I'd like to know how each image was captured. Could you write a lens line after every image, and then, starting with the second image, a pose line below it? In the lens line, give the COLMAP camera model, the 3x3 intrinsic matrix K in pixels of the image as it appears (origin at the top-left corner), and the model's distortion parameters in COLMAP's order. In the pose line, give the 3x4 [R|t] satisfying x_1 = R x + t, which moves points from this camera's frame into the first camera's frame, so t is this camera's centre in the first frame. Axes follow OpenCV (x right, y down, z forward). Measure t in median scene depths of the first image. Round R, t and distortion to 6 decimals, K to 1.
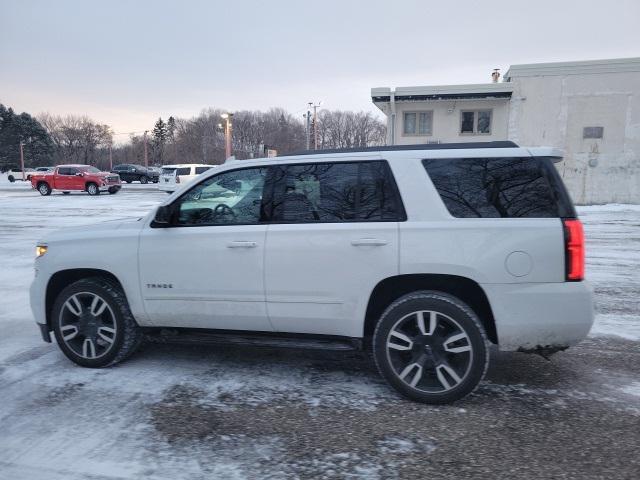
lens RADIAL K [[476.9, 0, 324.5], [0, 476.9, 230.6], [0, 0, 1]] dist [0.057083, -0.038827]
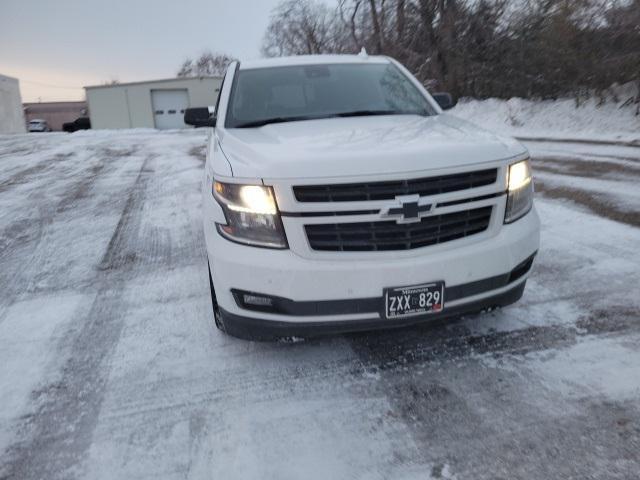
lens RADIAL K [[476.9, 0, 325.2], [0, 476.9, 235.6], [0, 0, 1]] dist [0.057083, -0.038827]
pose [[-0.480037, -0.193763, 0.855582, -1.236902], [0.136136, 0.947033, 0.290855, -0.103426], [-0.866621, 0.256096, -0.428232, 1.852370]]
